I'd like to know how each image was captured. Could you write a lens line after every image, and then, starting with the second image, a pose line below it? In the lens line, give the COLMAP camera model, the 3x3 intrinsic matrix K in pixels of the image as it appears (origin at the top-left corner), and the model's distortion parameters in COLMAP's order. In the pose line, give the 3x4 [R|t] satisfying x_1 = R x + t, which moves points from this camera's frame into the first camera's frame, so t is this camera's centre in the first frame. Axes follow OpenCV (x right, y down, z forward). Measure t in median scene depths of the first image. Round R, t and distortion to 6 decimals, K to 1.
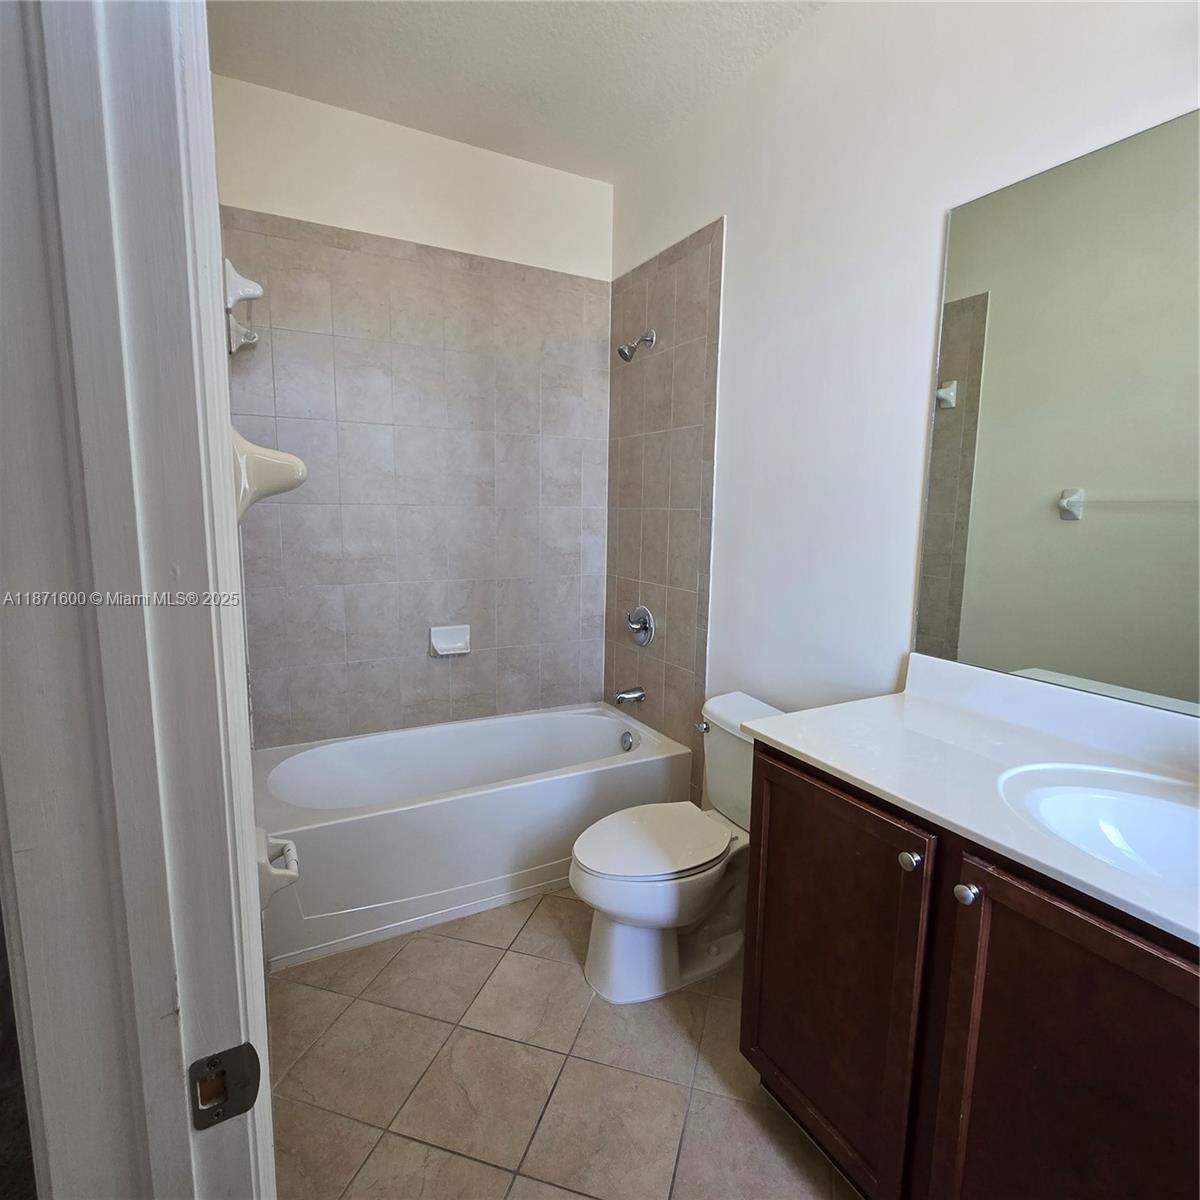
lens RADIAL K [[659.2, 0, 600.0], [0, 659.2, 600.0], [0, 0, 1]] dist [-0.000311, 0.000211]
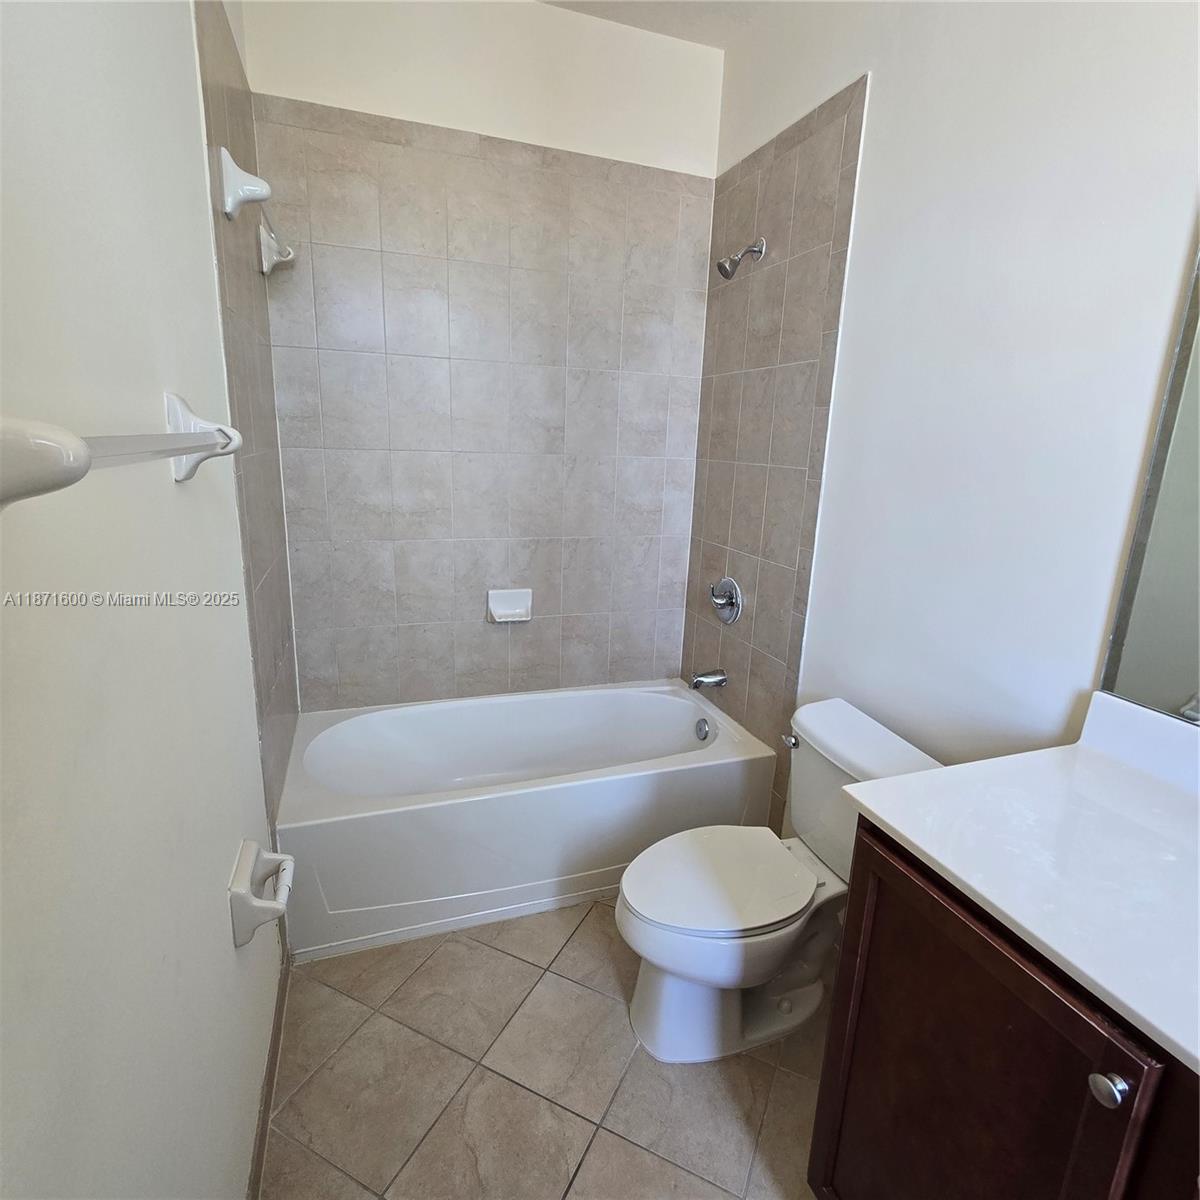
lens RADIAL K [[659.2, 0, 600.0], [0, 659.2, 600.0], [0, 0, 1]] dist [-0.000311, 0.000211]
pose [[0.988456, 0.055485, -0.140985, 0.023275], [-0.041779, 0.994272, 0.098379, -0.044456], [0.145636, -0.091353, 0.985112, 0.148710]]
